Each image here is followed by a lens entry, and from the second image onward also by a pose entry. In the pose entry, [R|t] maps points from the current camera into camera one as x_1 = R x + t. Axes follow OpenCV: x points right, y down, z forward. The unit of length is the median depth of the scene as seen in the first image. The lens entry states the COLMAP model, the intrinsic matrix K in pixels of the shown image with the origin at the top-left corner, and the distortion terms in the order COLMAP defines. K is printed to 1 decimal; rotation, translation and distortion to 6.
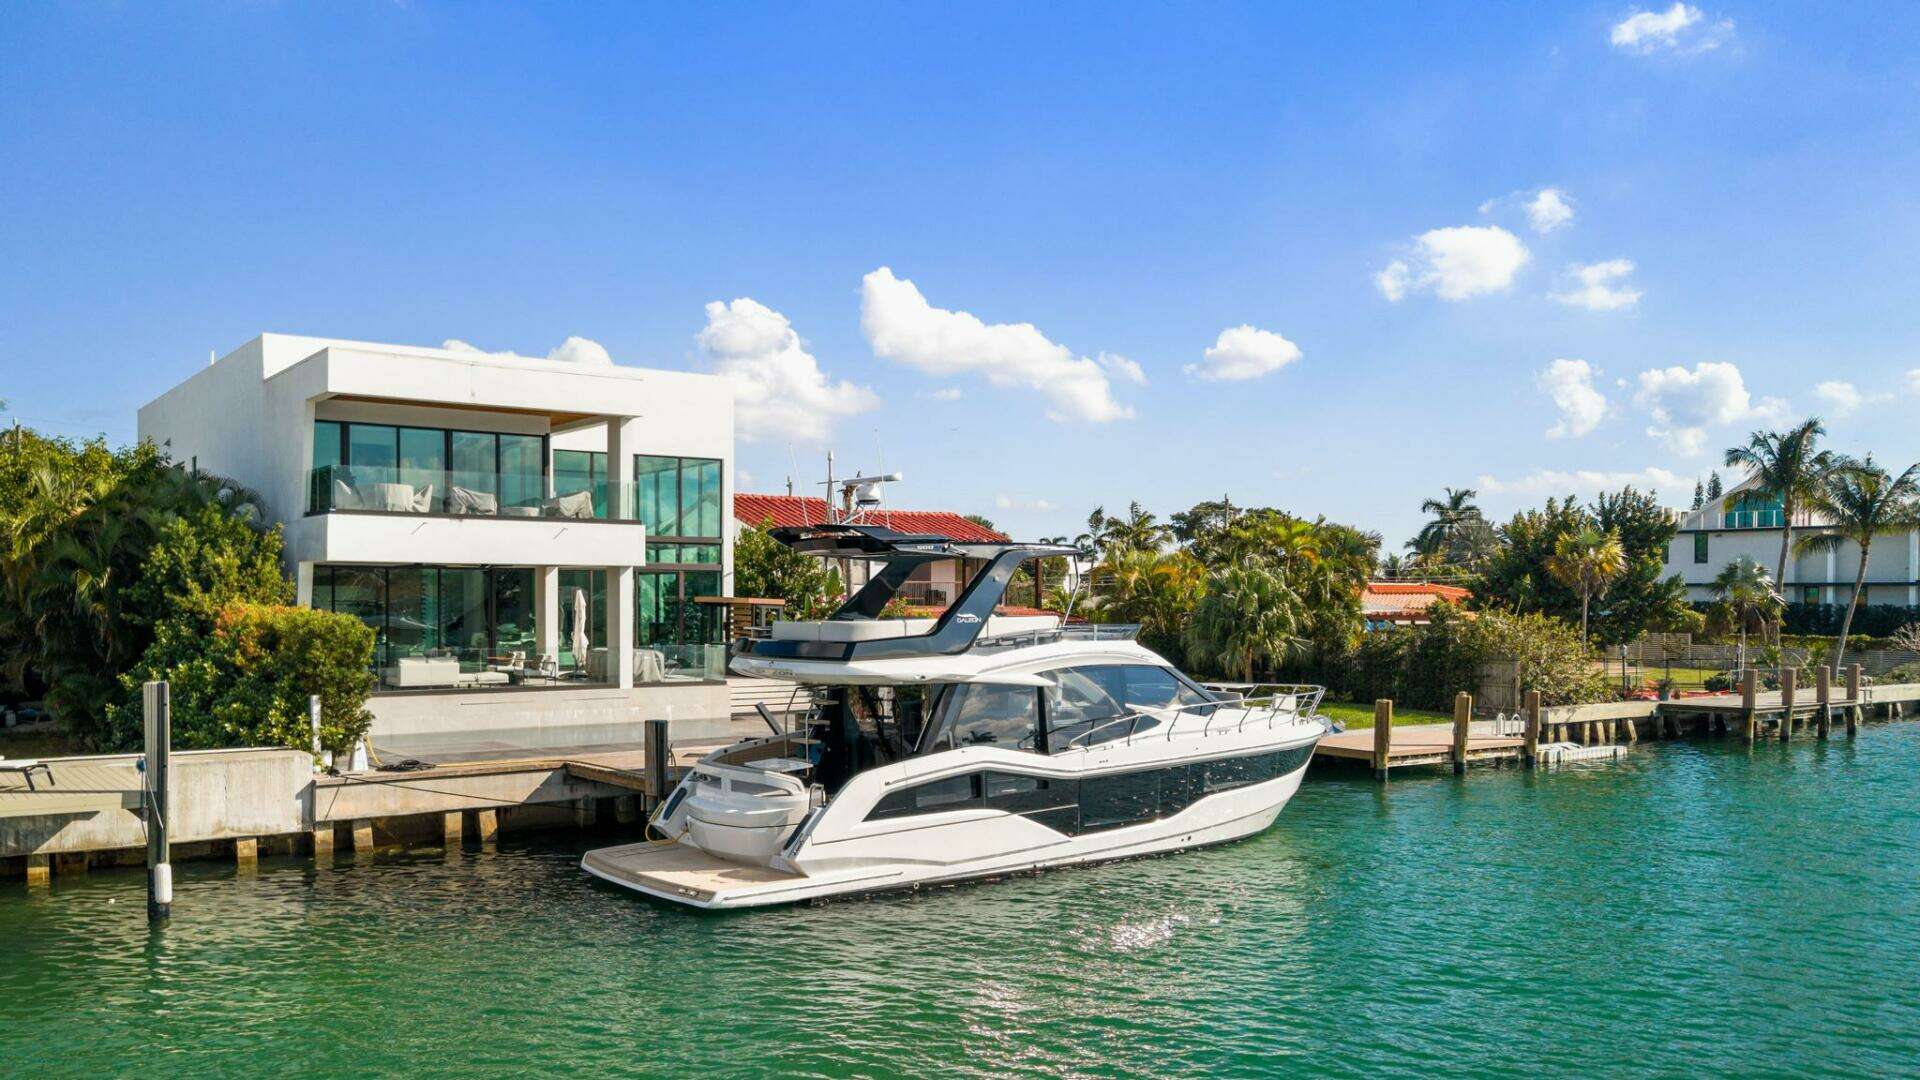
lens RADIAL K [[1768.7, 0, 959.6], [0, 1768.7, 542.2], [0, 0, 1]] dist [0.046238, 0.000000]
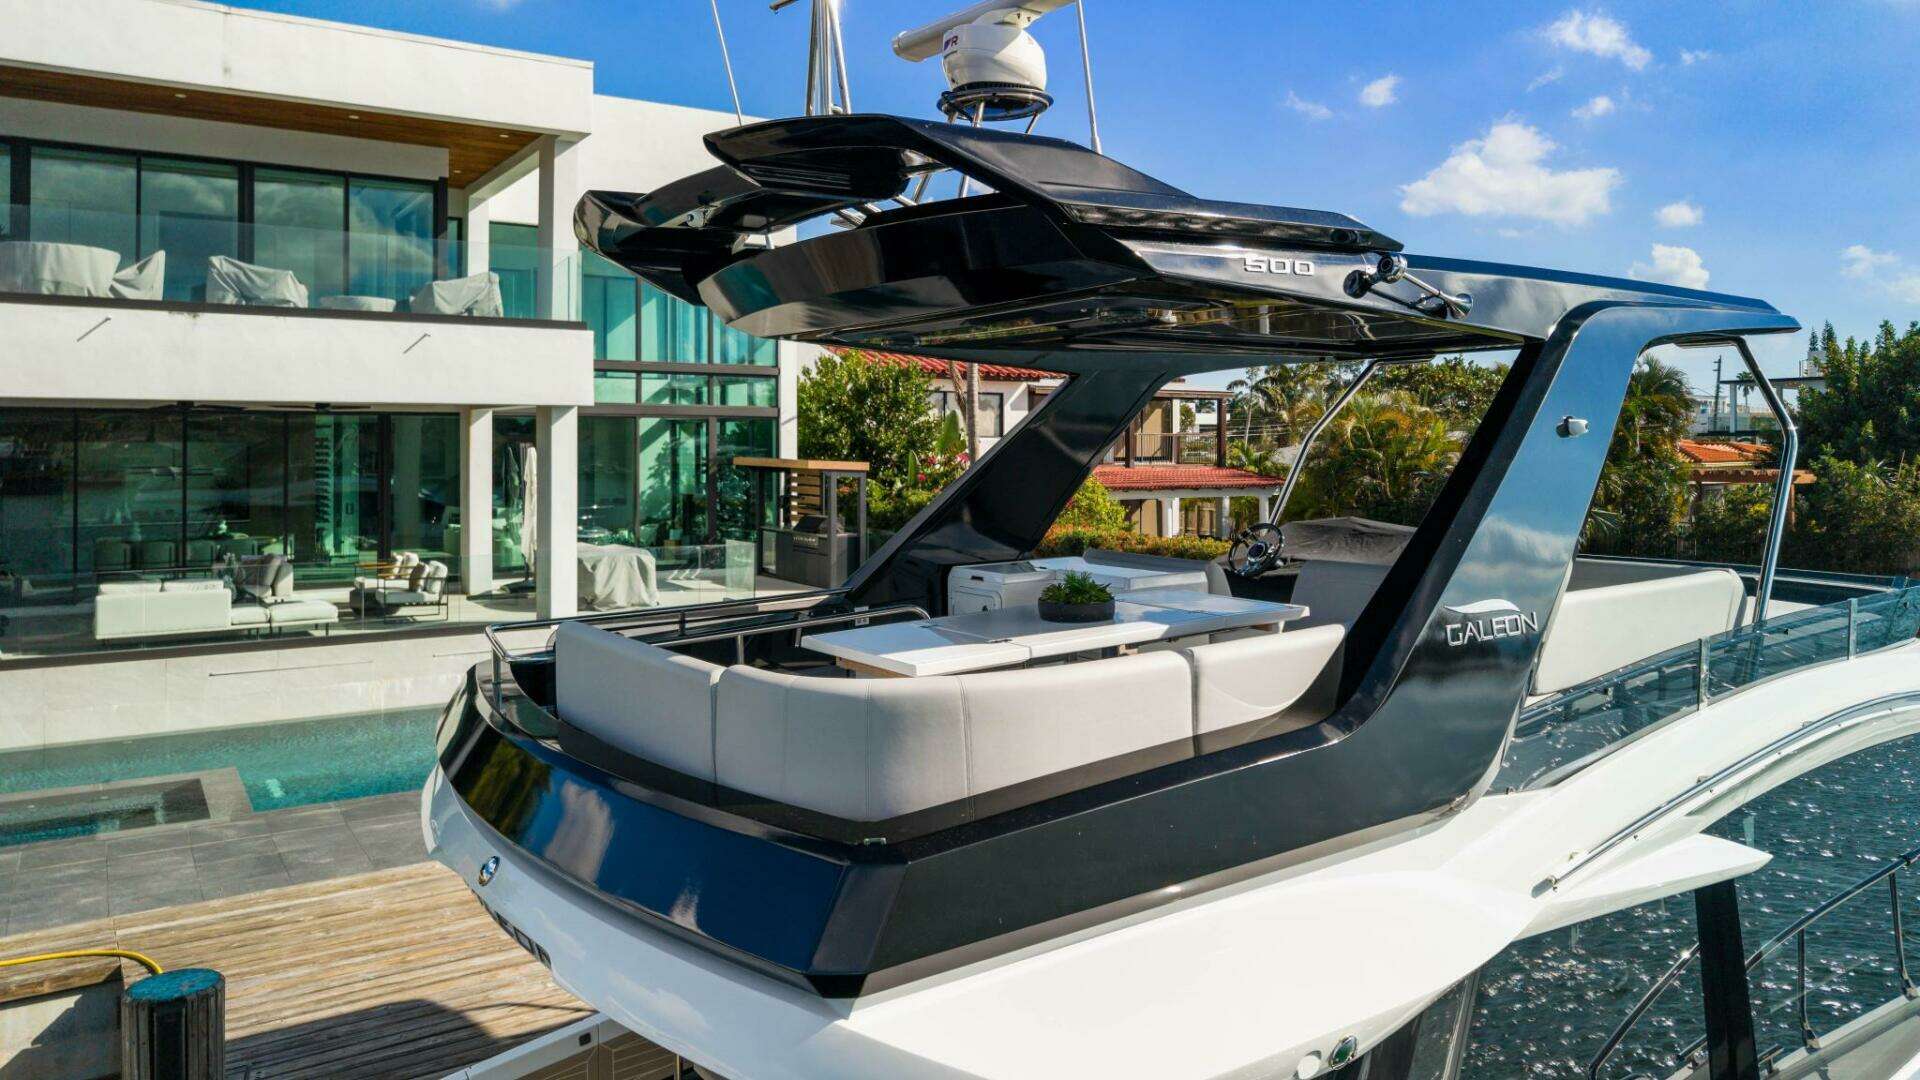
lens RADIAL K [[1768.7, 0, 962.7], [0, 1768.7, 539.0], [0, 0, 1]] dist [0.046238, 0.000000]
pose [[0.997185, 0.002113, -0.074951, -0.016997], [0.004049, 0.996627, 0.081960, 0.007564], [0.074872, -0.082033, 0.993813, 0.349954]]
